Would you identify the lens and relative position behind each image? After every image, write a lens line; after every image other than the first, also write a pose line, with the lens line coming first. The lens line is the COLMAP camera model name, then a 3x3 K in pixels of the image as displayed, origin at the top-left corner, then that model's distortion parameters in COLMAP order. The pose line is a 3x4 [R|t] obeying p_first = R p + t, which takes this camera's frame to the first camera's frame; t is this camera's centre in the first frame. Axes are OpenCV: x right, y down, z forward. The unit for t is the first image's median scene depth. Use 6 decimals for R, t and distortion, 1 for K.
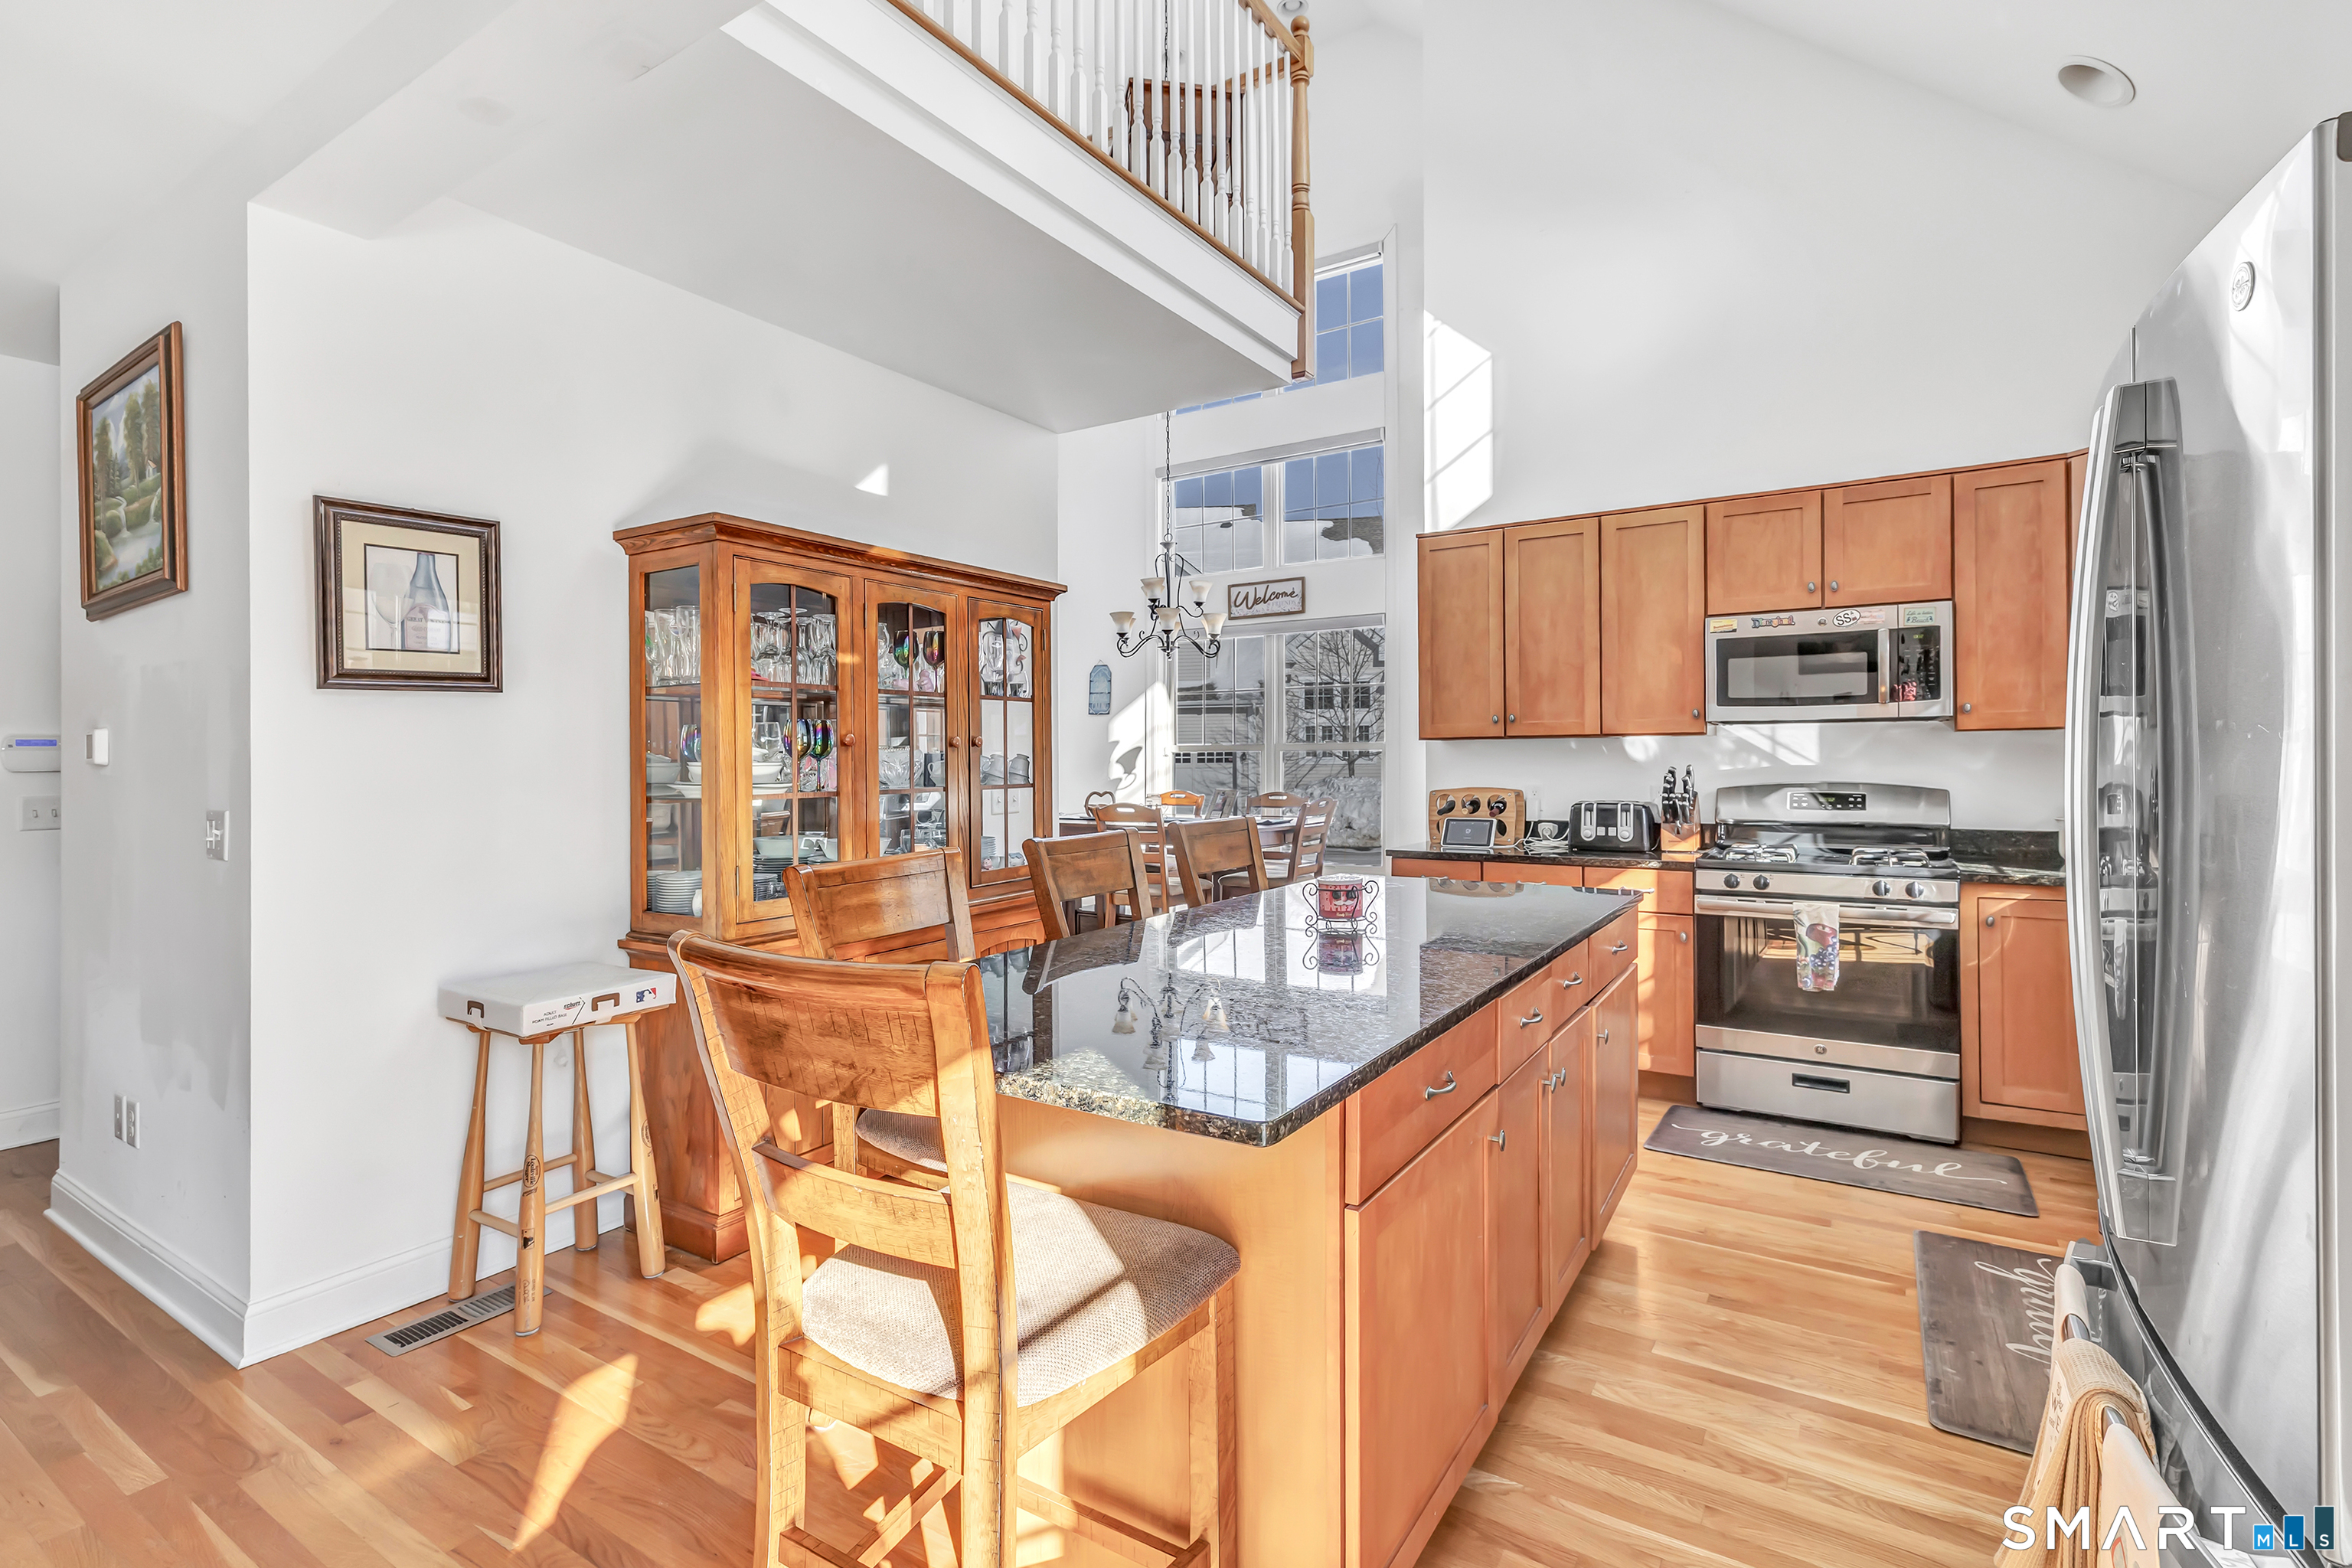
lens RADIAL K [[1066.7, 0, 1124.1], [0, 1066.7, 756.3], [0, 0, 1]] dist [0.002313, 0.000171]
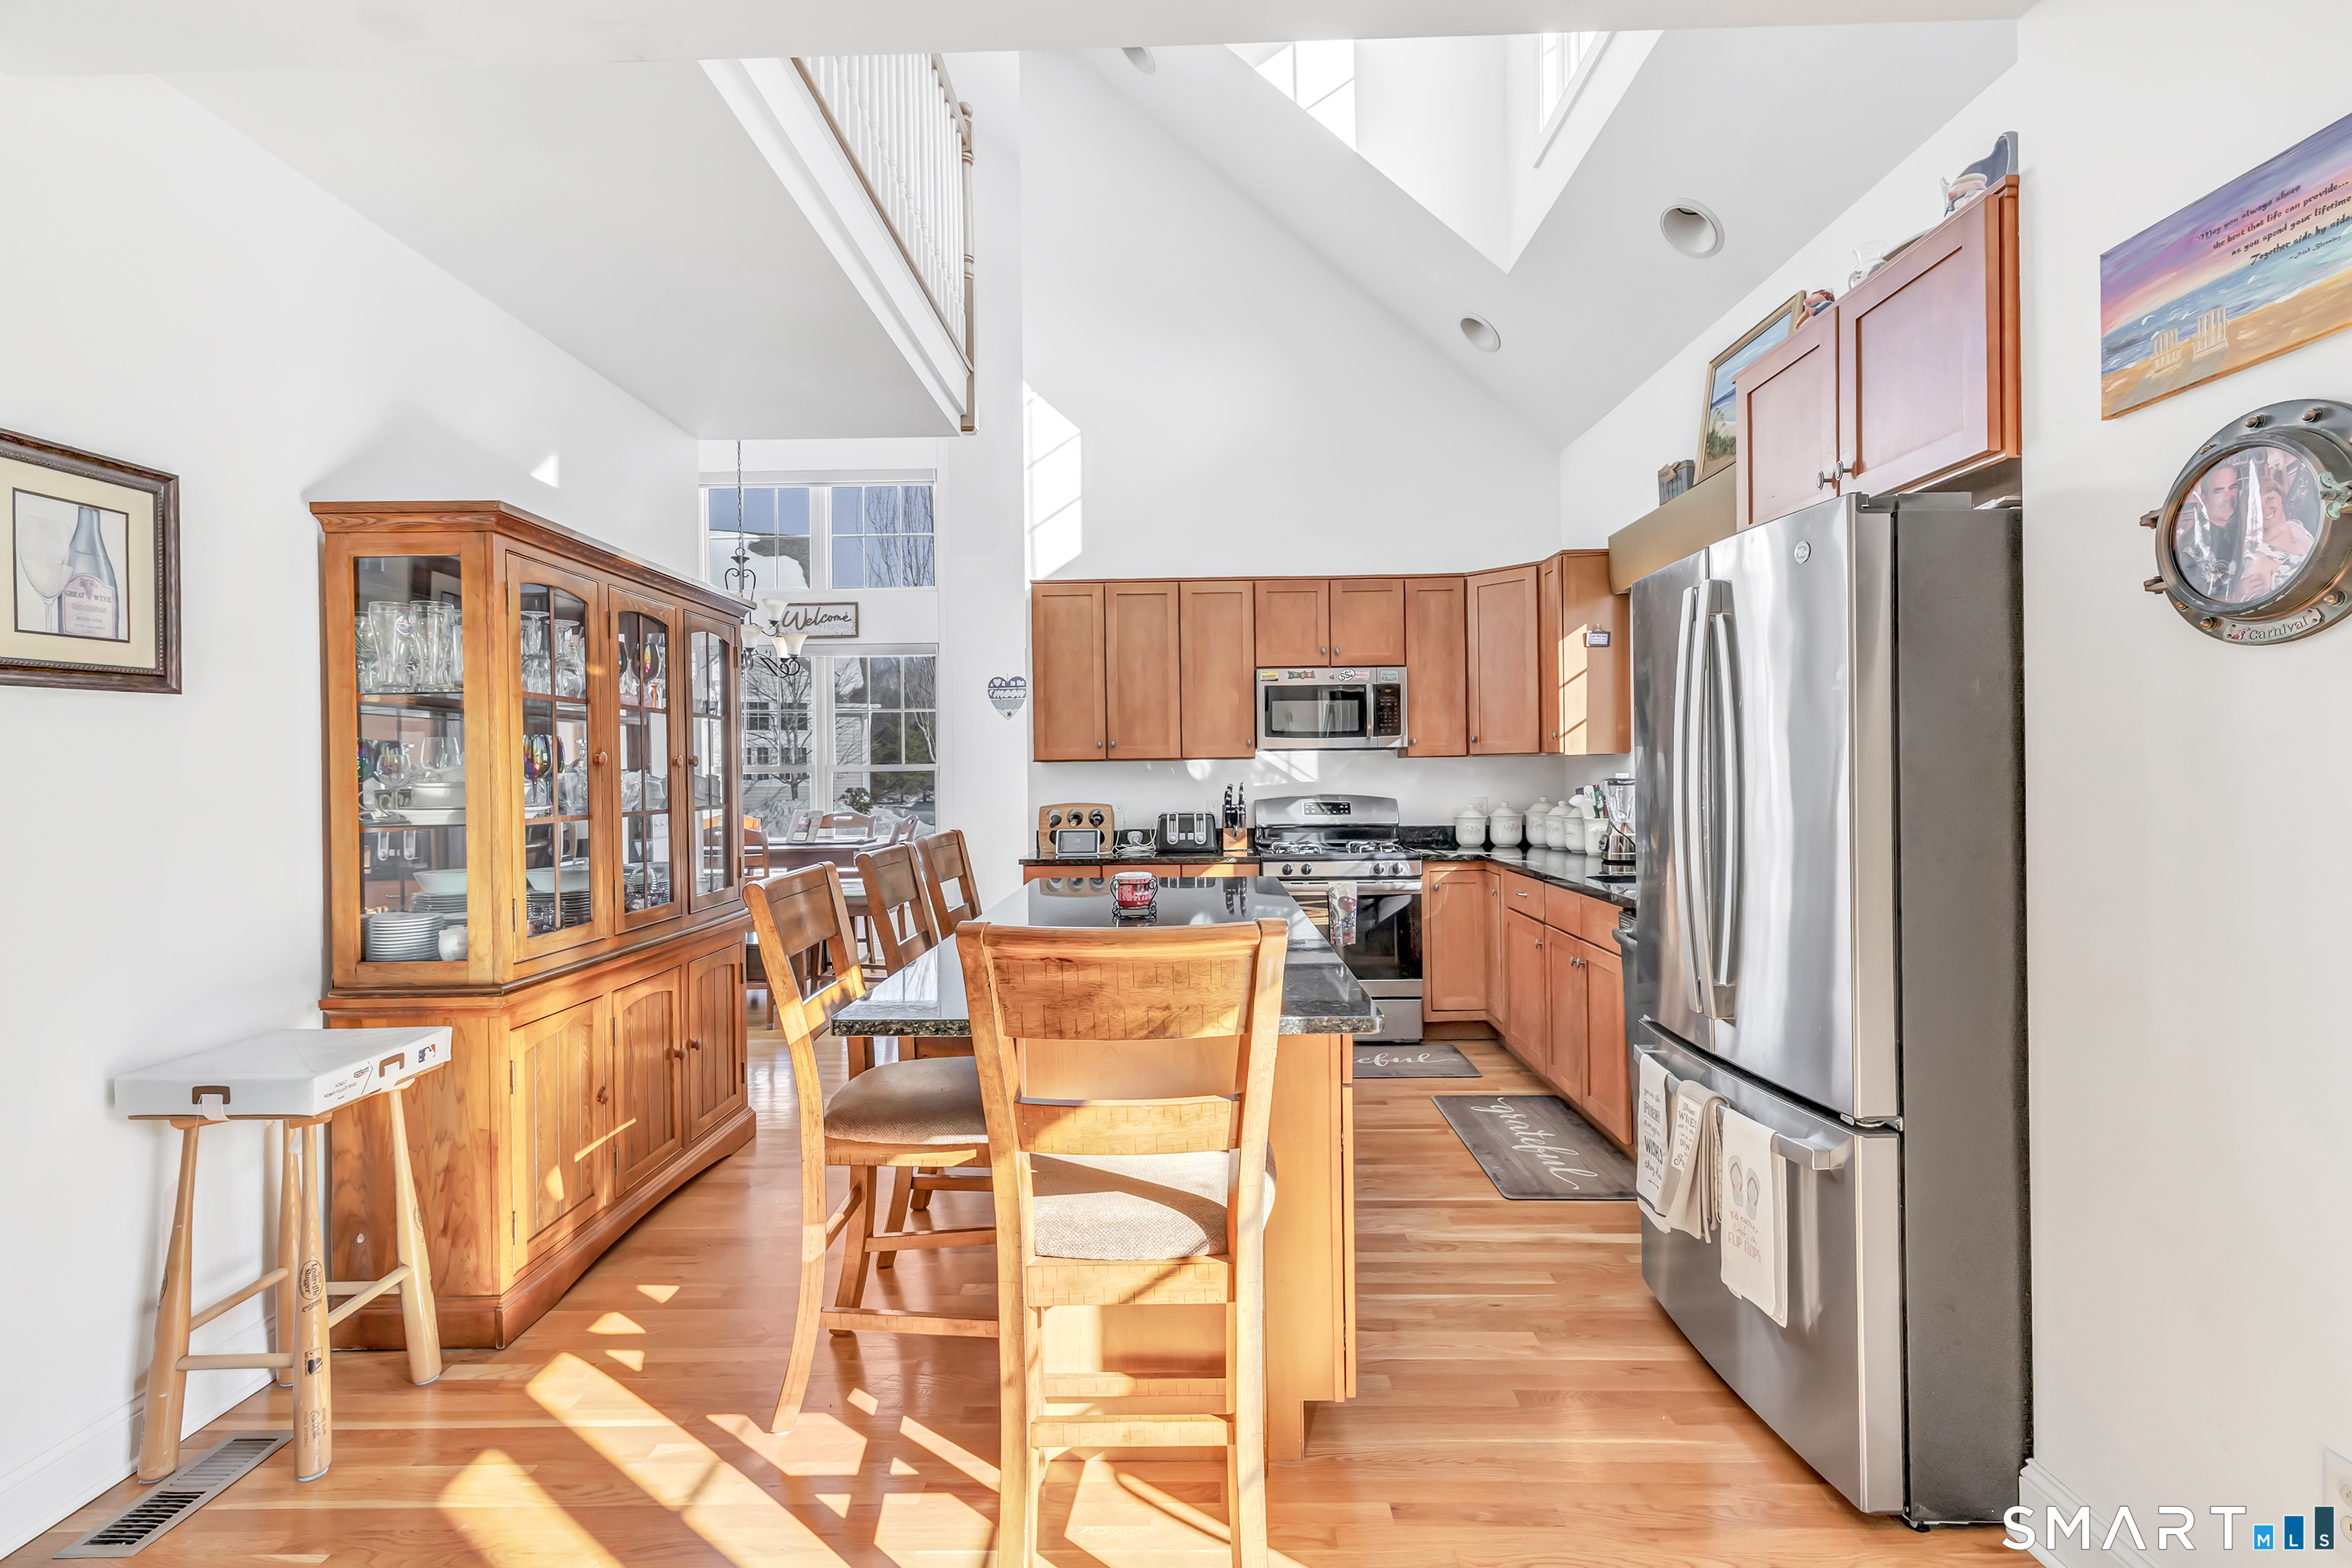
lens RADIAL K [[1048.7, 0, 1172.7], [0, 1048.7, 772.8], [0, 0, 1]] dist [0.000402, 0.000351]
pose [[0.844499, -0.000700, 0.535556, -0.246165], [0.003798, 0.999982, -0.004682, 0.002421], [-0.535543, 0.005988, 0.844487, -0.023119]]
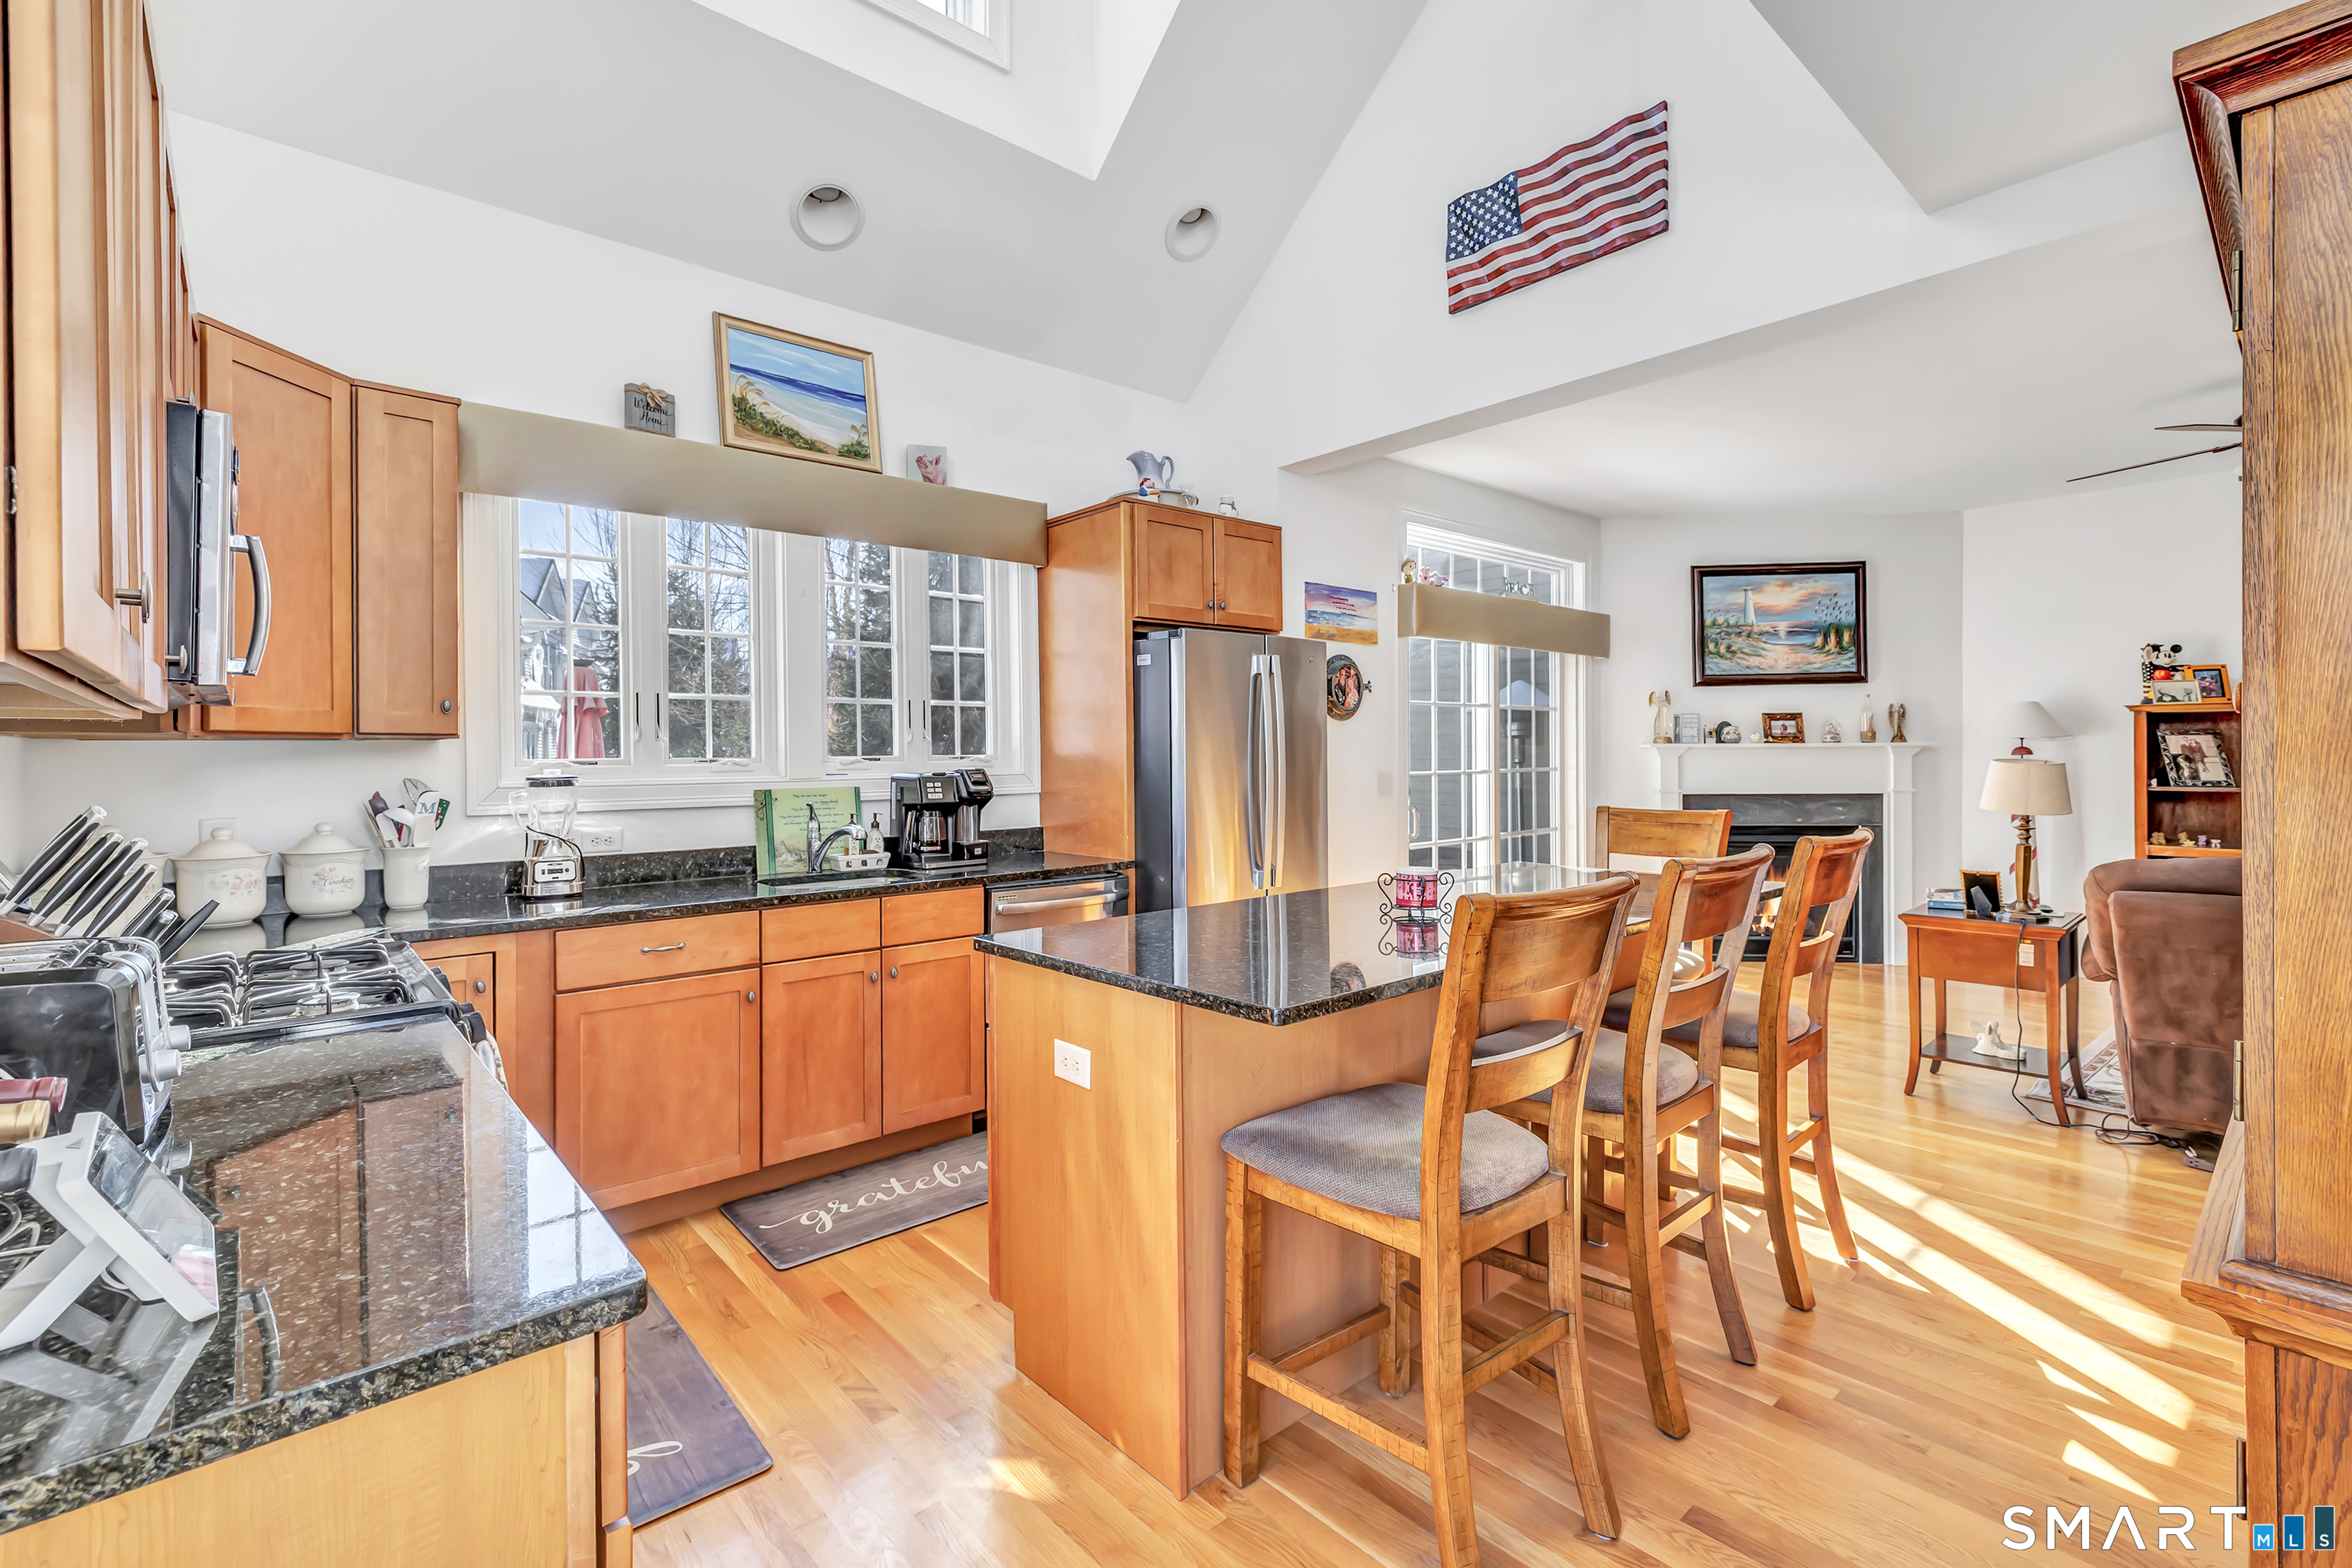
lens RADIAL K [[1027.5, 0, 1168.5], [0, 1027.5, 749.9], [0, 0, 1]] dist [0.002261, 0.000229]
pose [[-0.963004, 0.013190, 0.269166, 0.131887], [0.013039, 0.999912, -0.002349, -0.006354], [-0.269173, 0.001248, -0.963091, 1.356979]]
